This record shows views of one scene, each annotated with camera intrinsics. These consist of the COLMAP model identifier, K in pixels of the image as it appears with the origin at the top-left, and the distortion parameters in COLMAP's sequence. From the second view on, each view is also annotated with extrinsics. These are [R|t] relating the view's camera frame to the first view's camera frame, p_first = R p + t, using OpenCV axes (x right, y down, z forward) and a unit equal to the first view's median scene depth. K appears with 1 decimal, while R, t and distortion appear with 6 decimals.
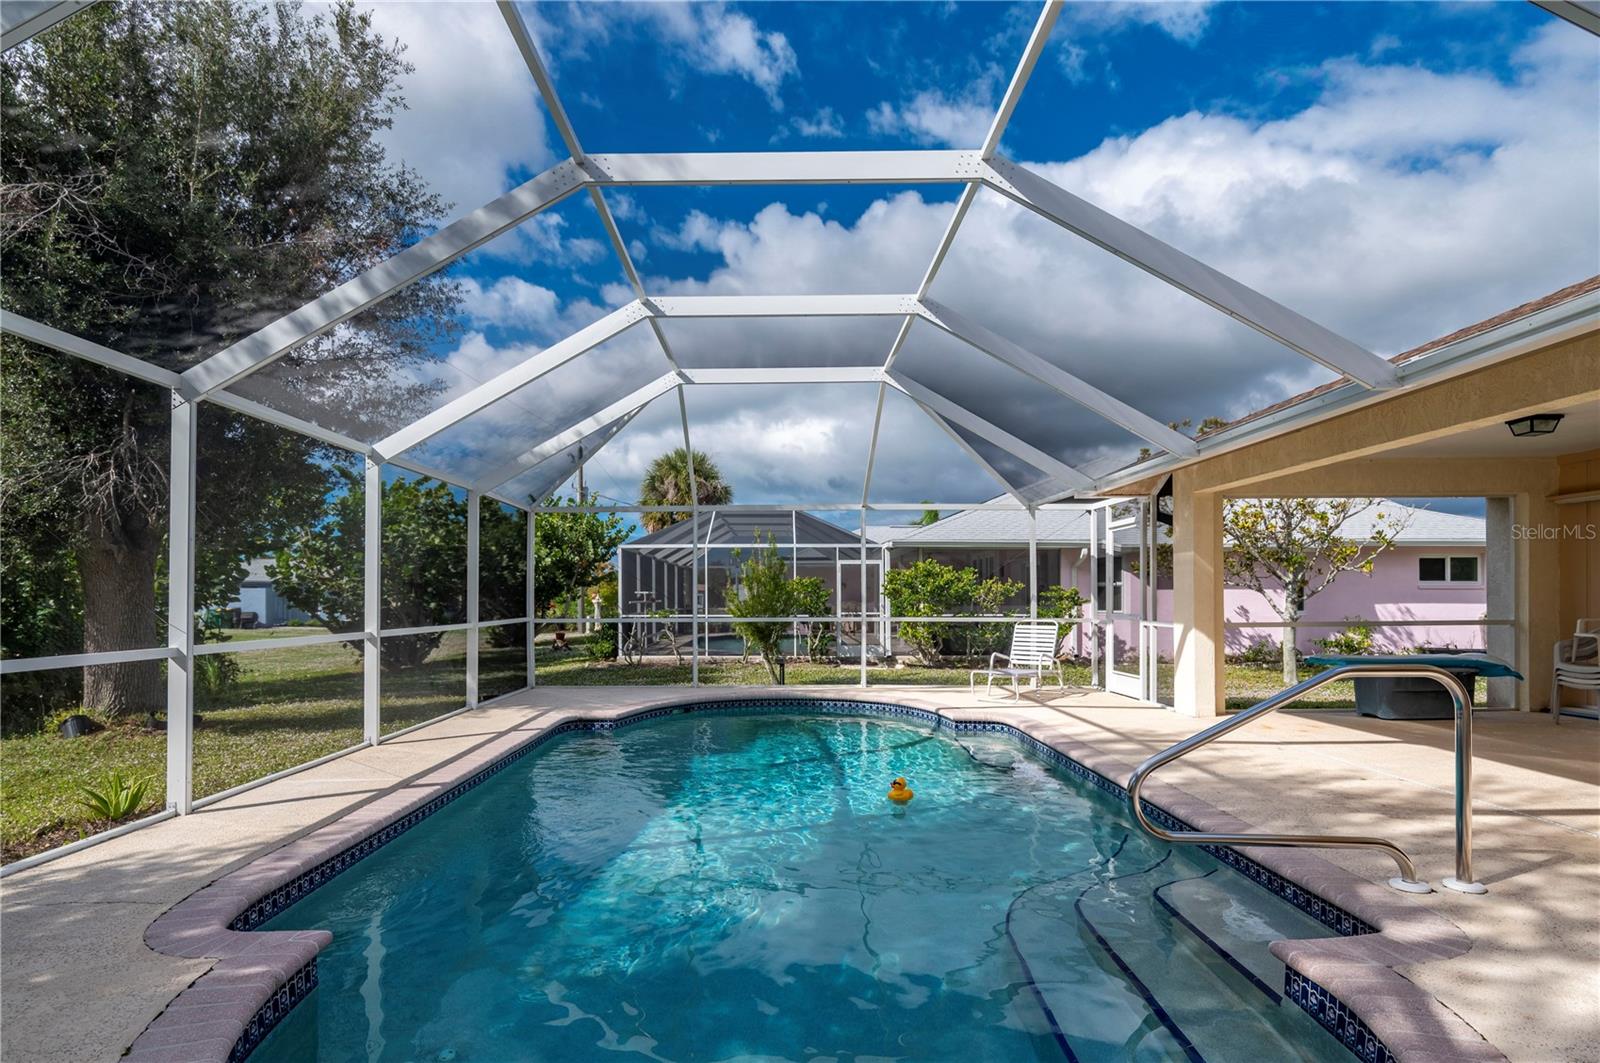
lens RADIAL K [[796.8, 0, 766.7], [0, 796.8, 588.7], [0, 0, 1]] dist [0.005064, 0.000092]
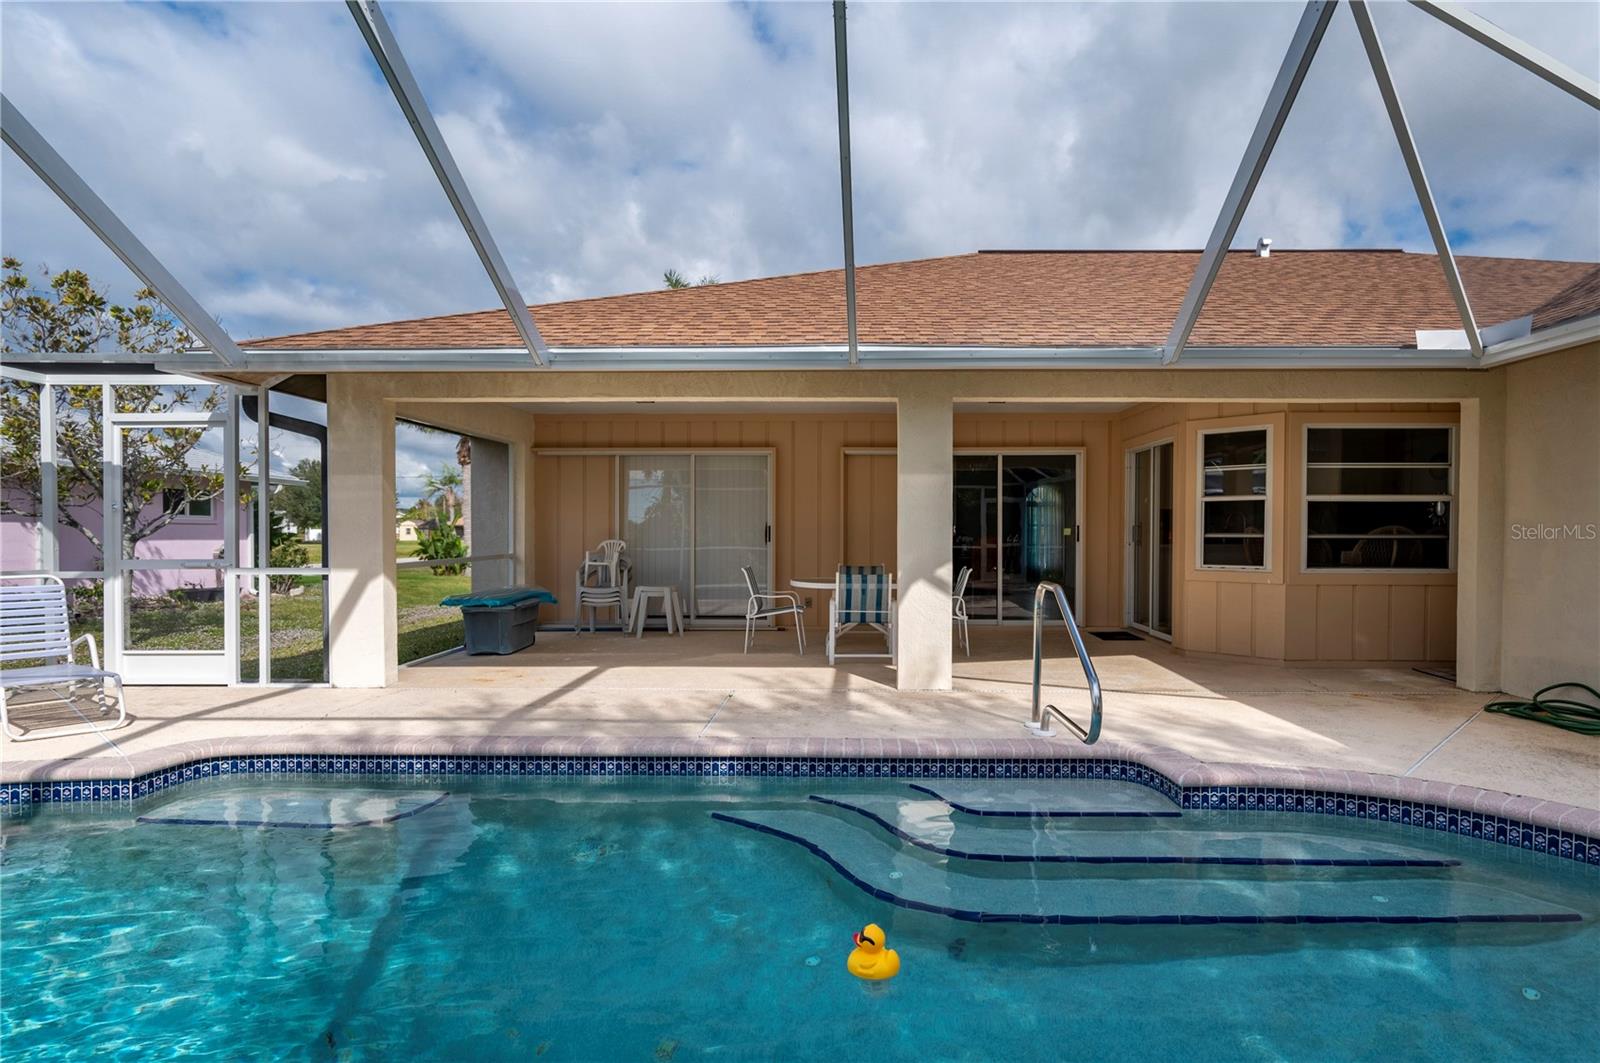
lens RADIAL K [[871.9, 0, 837.5], [0, 871.9, 533.1], [0, 0, 1]] dist [-0.002199, 0.000693]
pose [[-0.004409, 0.001116, 0.999990, -0.265547], [-0.011217, 0.999936, -0.001165, 0.004720], [-0.999927, -0.011222, -0.004396, 0.468530]]
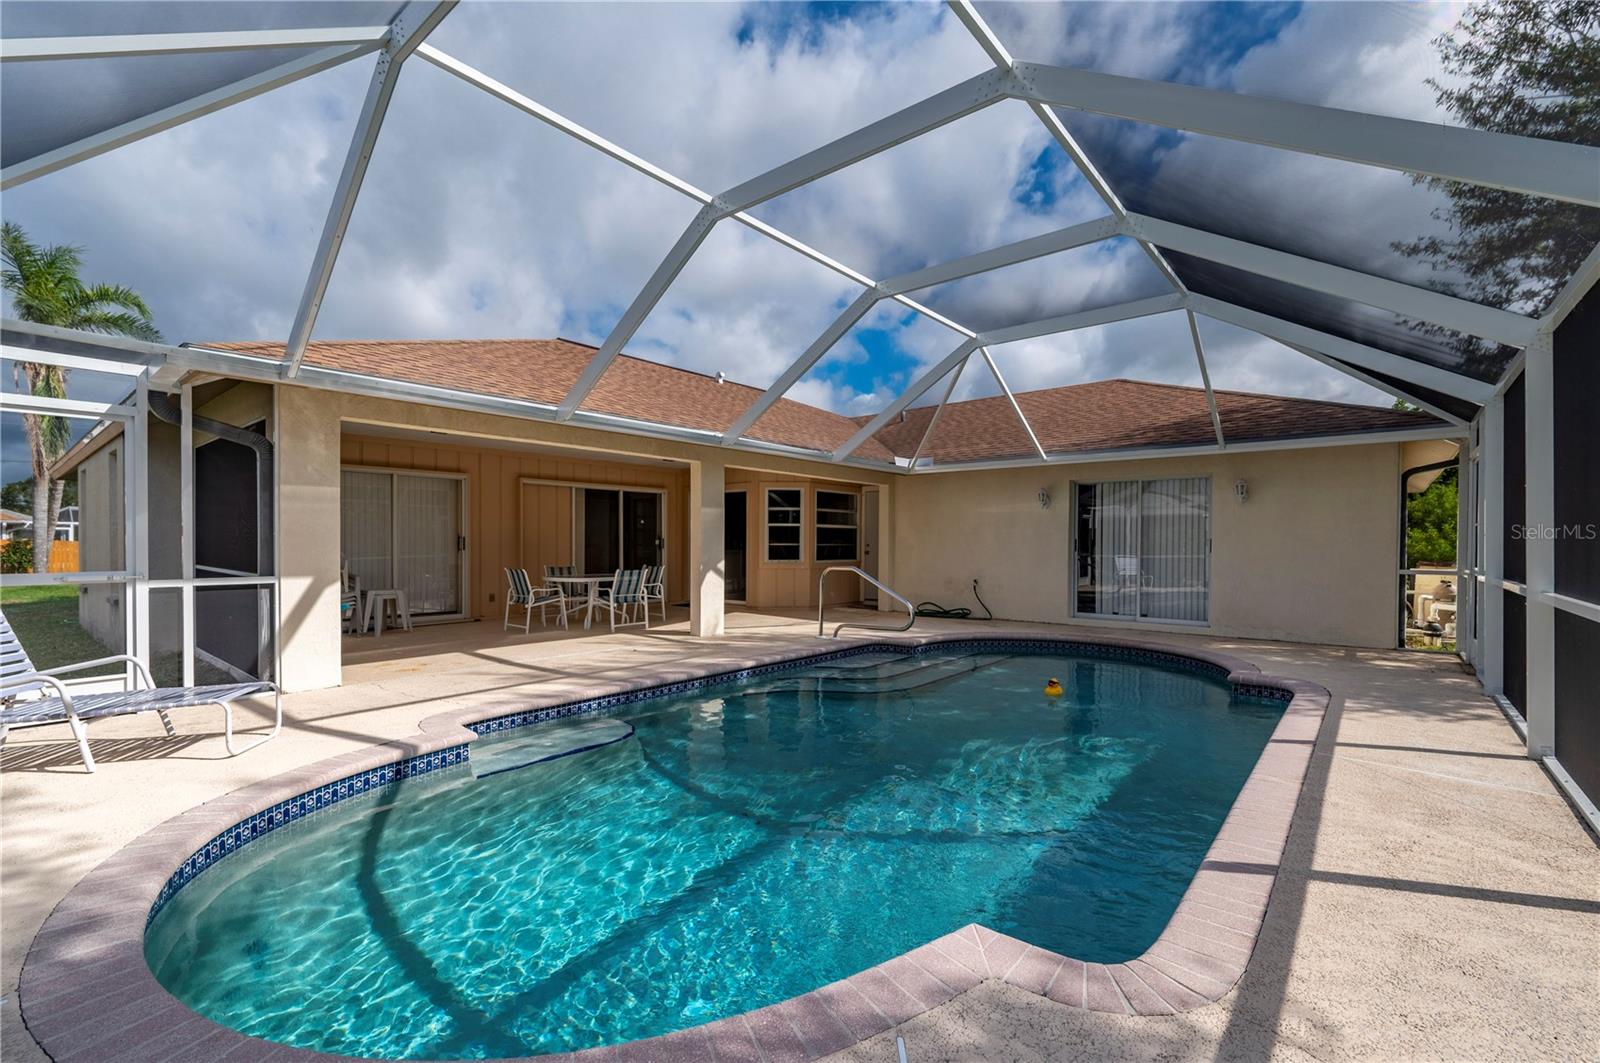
lens RADIAL K [[696.2, 0, 804.9], [0, 696.2, 553.2], [0, 0, 1]] dist [-0.008286, -0.000444]
pose [[-0.787877, -0.007601, 0.615785, -0.248559], [-0.006864, 0.999970, 0.003560, 0.013085], [-0.615794, -0.001422, -0.787906, 1.062883]]
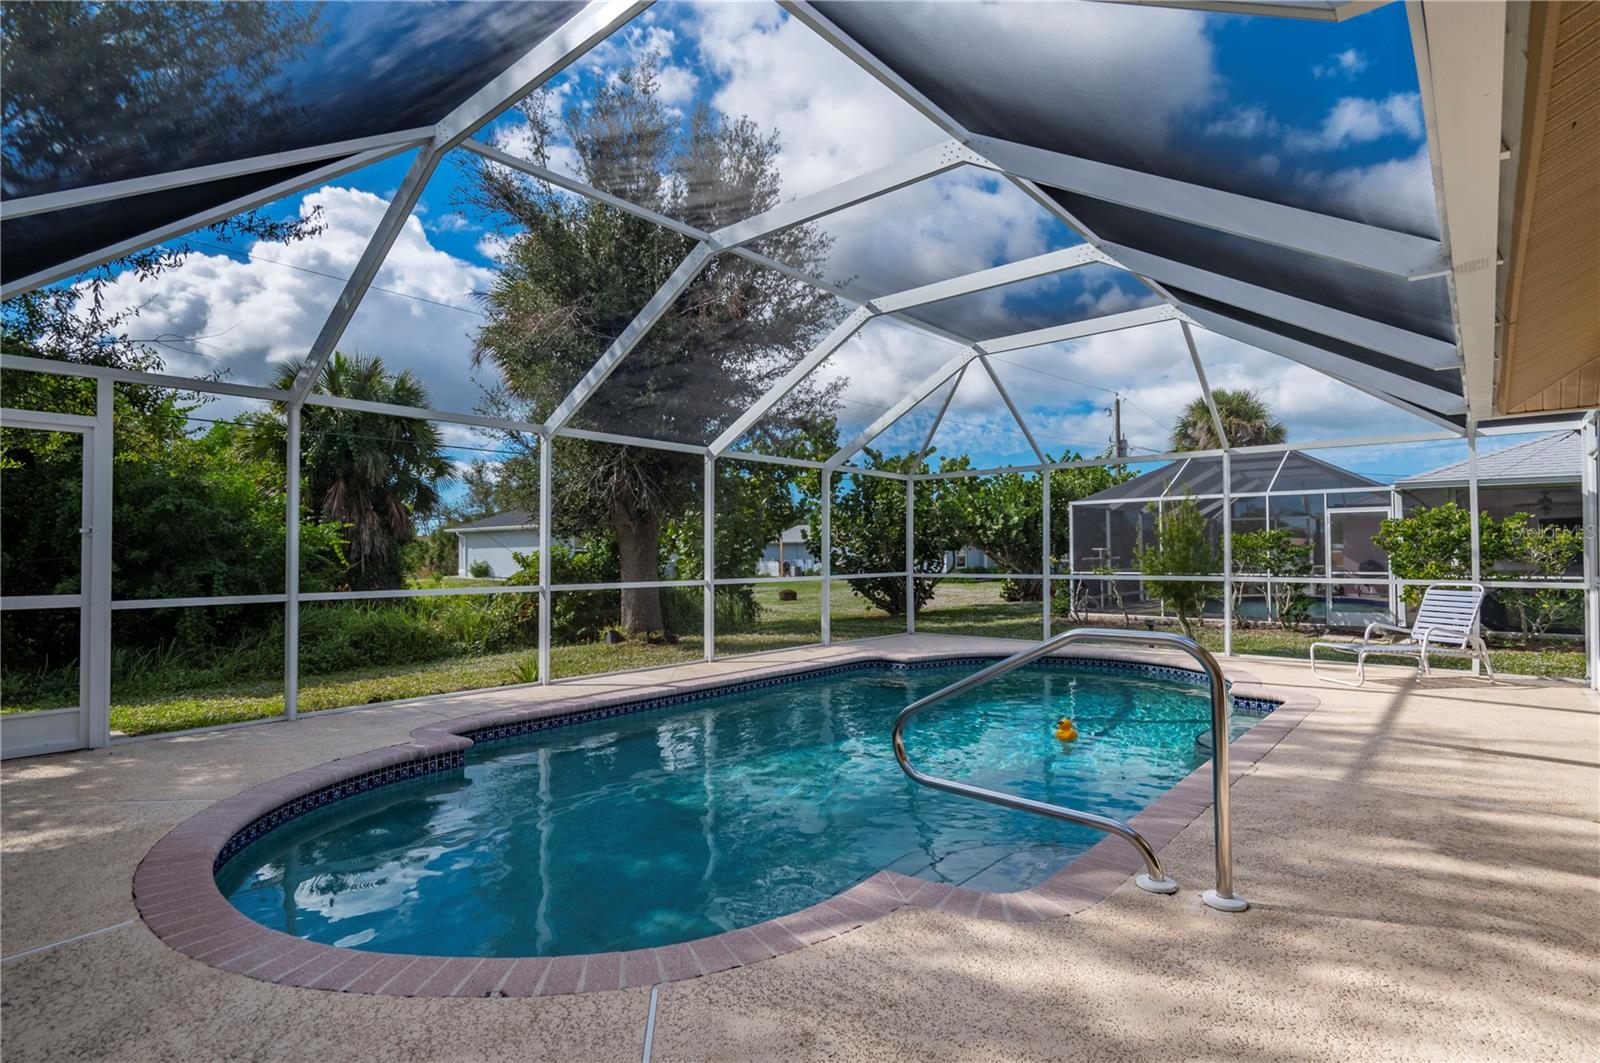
lens RADIAL K [[796.8, 0, 812.5], [0, 796.8, 538.9], [0, 0, 1]] dist [0.005064, 0.000092]
pose [[0.774898, -0.014398, -0.631922, 0.358877], [0.010045, 0.999895, -0.010464, -0.001629], [0.632006, 0.001761, 0.774962, 0.024033]]
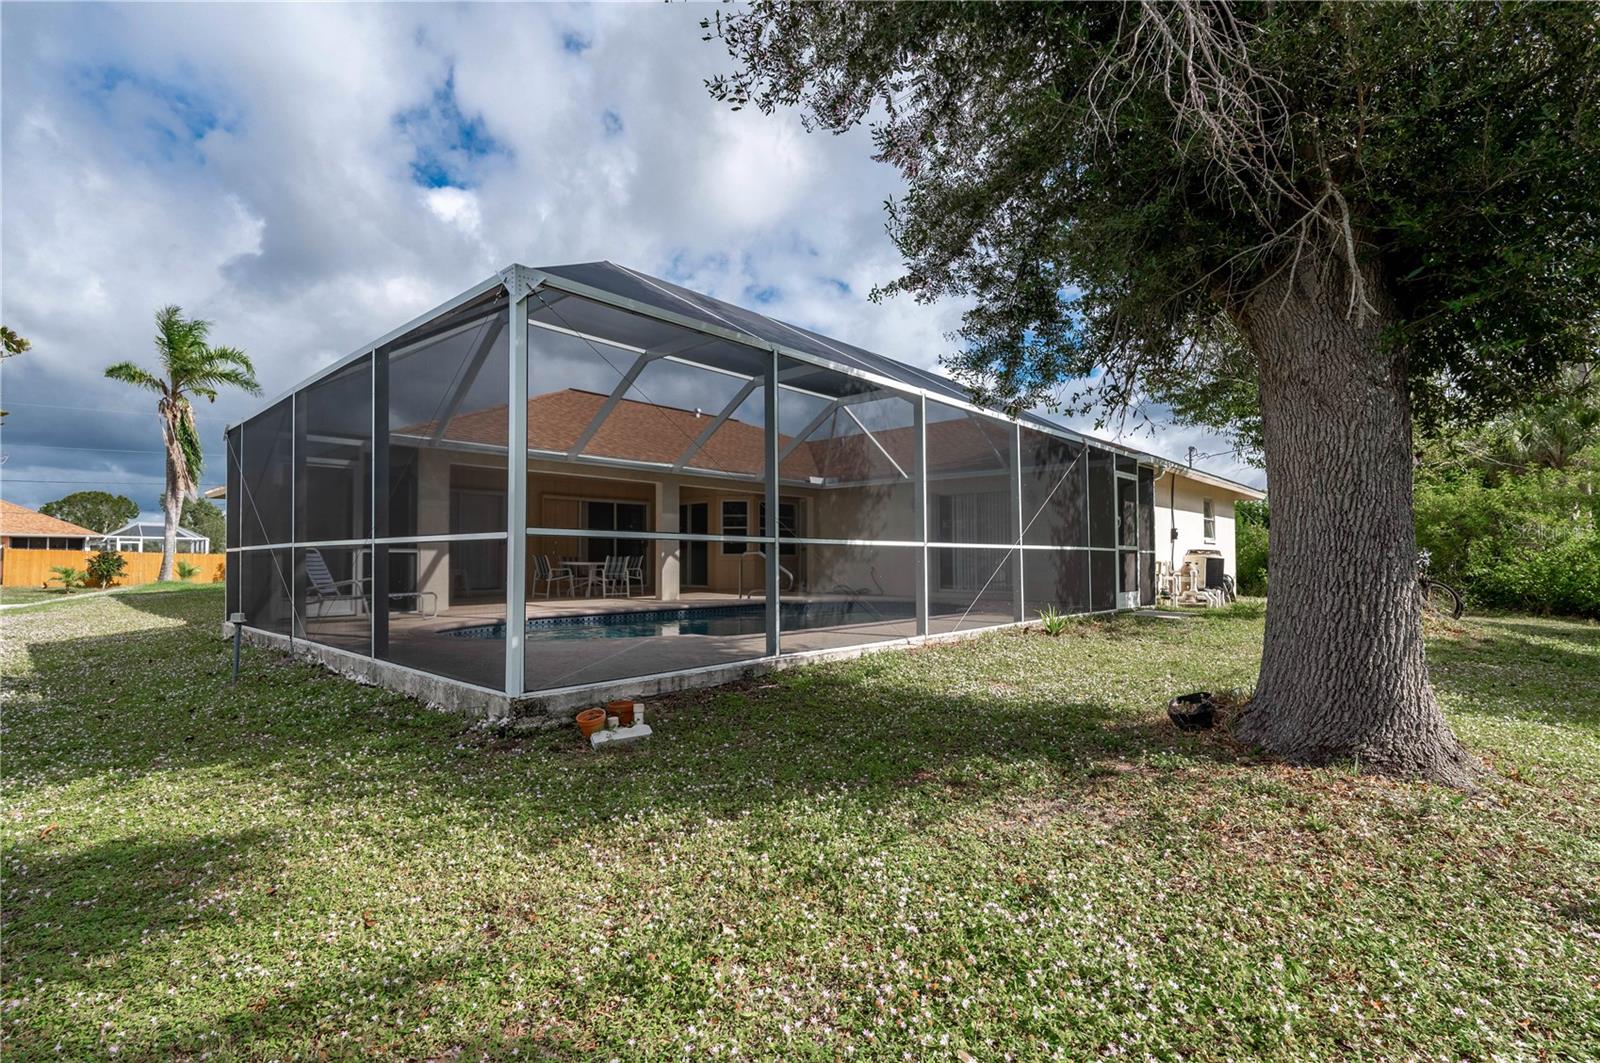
lens RADIAL K [[764.6, 0, 800.2], [0, 764.6, 545.1], [0, 0, 1]] dist [-0.004828, 0.000573]
pose [[-0.754877, 0.018533, 0.655605, -0.773853], [-0.003550, 0.999471, -0.032341, 0.068072], [-0.655857, -0.026741, -0.754411, 1.385805]]
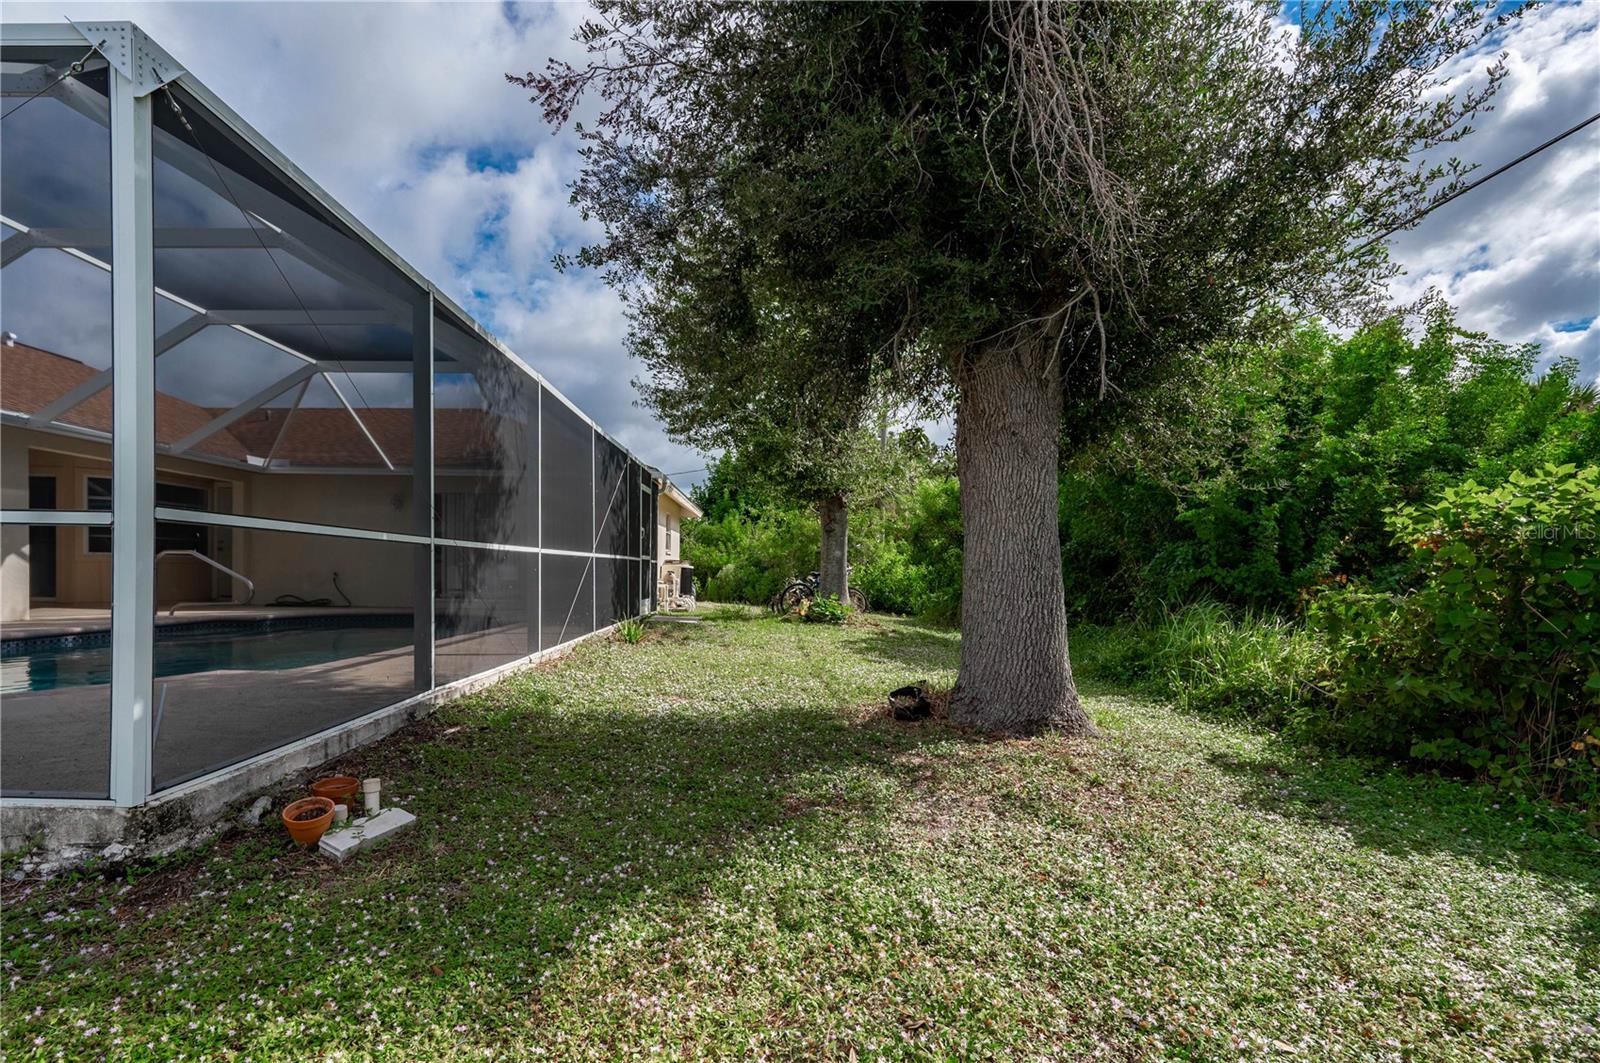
lens RADIAL K [[764.6, 0, 763.7], [0, 764.6, 588.2], [0, 0, 1]] dist [-0.004828, 0.000573]
pose [[-0.999876, -0.008480, -0.013252, -0.543899], [-0.008634, 0.999895, 0.011608, 0.066076], [0.013152, 0.011721, -0.999845, 1.413296]]
